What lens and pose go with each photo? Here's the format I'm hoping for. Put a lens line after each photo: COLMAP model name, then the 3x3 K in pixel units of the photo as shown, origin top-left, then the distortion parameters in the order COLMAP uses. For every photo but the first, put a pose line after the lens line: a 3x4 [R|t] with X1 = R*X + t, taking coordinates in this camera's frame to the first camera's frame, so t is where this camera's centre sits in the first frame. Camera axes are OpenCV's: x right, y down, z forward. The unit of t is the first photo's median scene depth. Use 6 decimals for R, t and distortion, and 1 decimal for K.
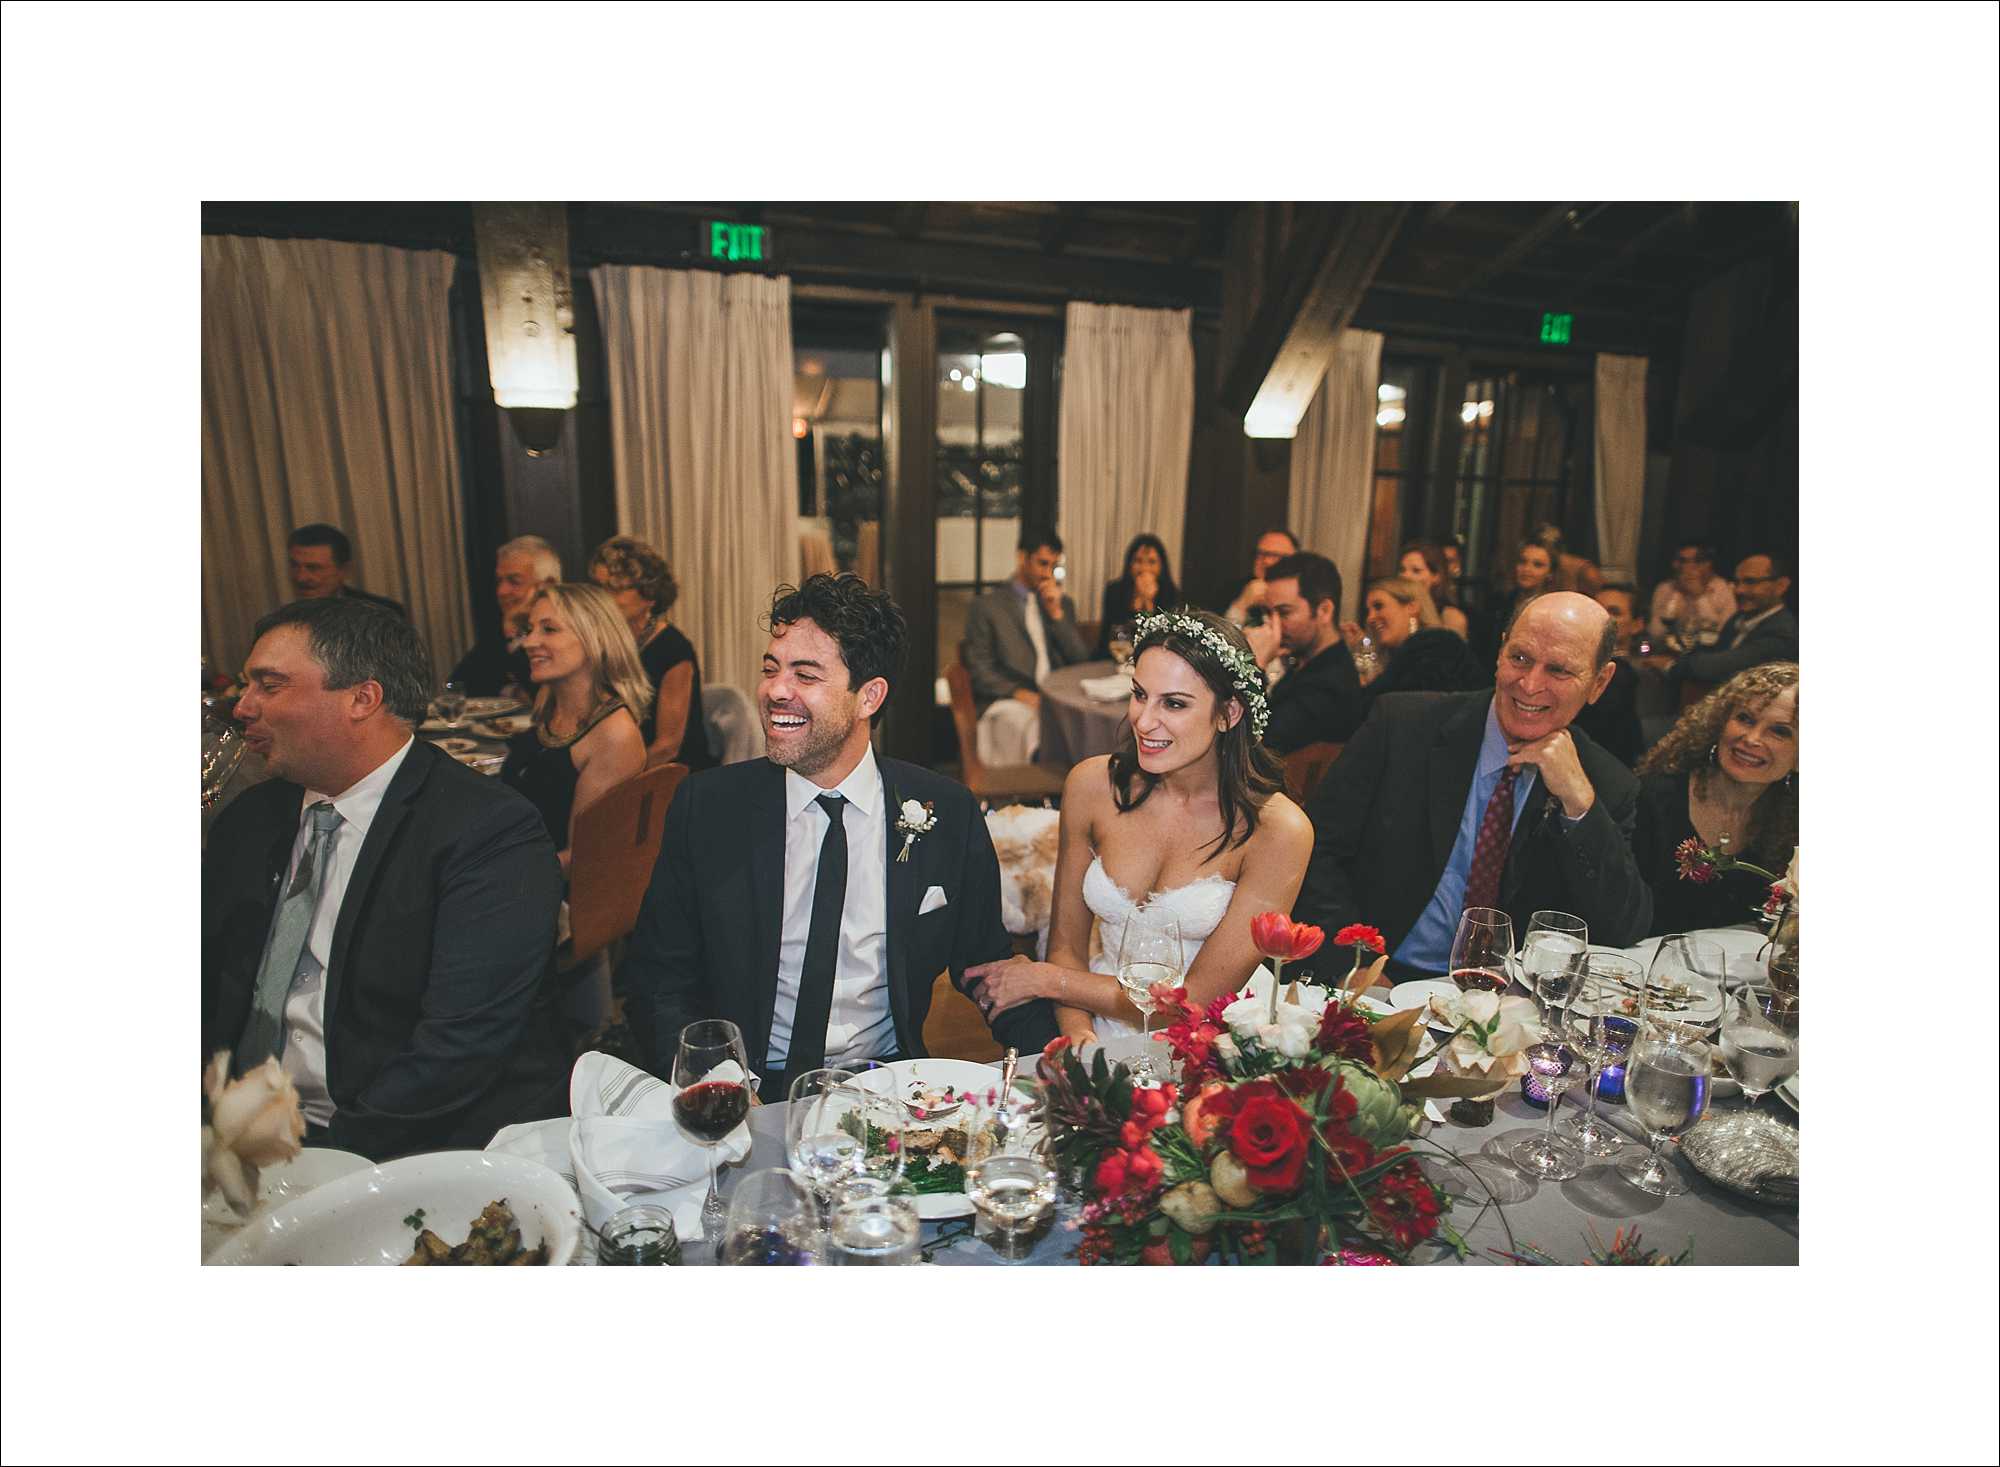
lens RADIAL K [[1117.5, 0, 986.4], [0, 1117.5, 724.8], [0, 0, 1]] dist [-0.004431, 0.004826]
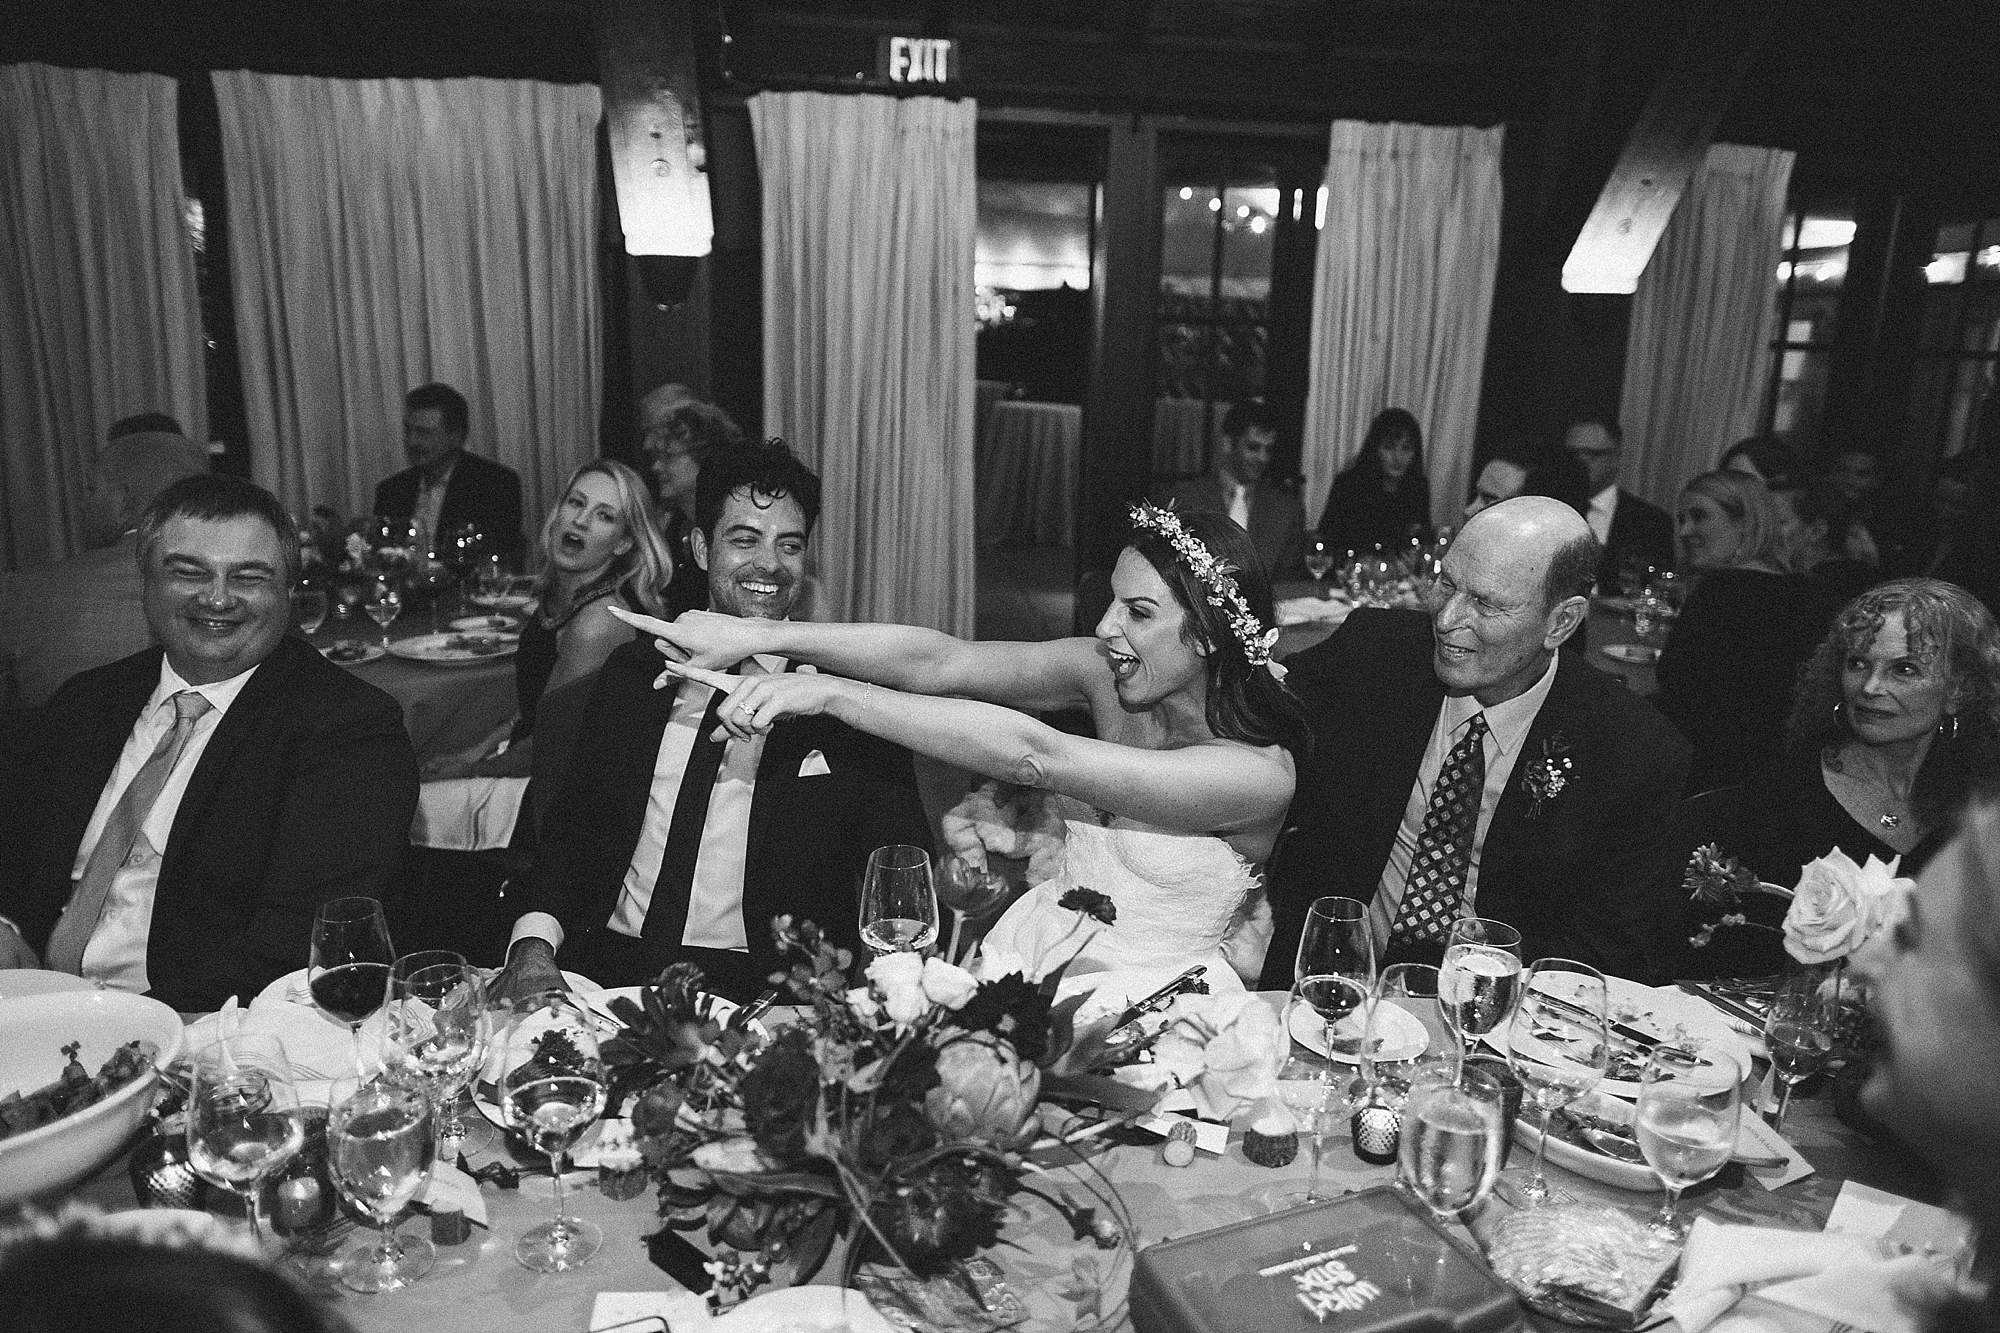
lens RADIAL K [[1385.9, 0, 1000.2], [0, 1385.9, 659.7], [0, 0, 1]] dist [-0.006875, -0.002071]
pose [[0.966626, 0.070651, -0.246258, 0.121139], [-0.067784, 0.997497, 0.020108, -0.001380], [0.247062, -0.002744, 0.968996, -0.007521]]
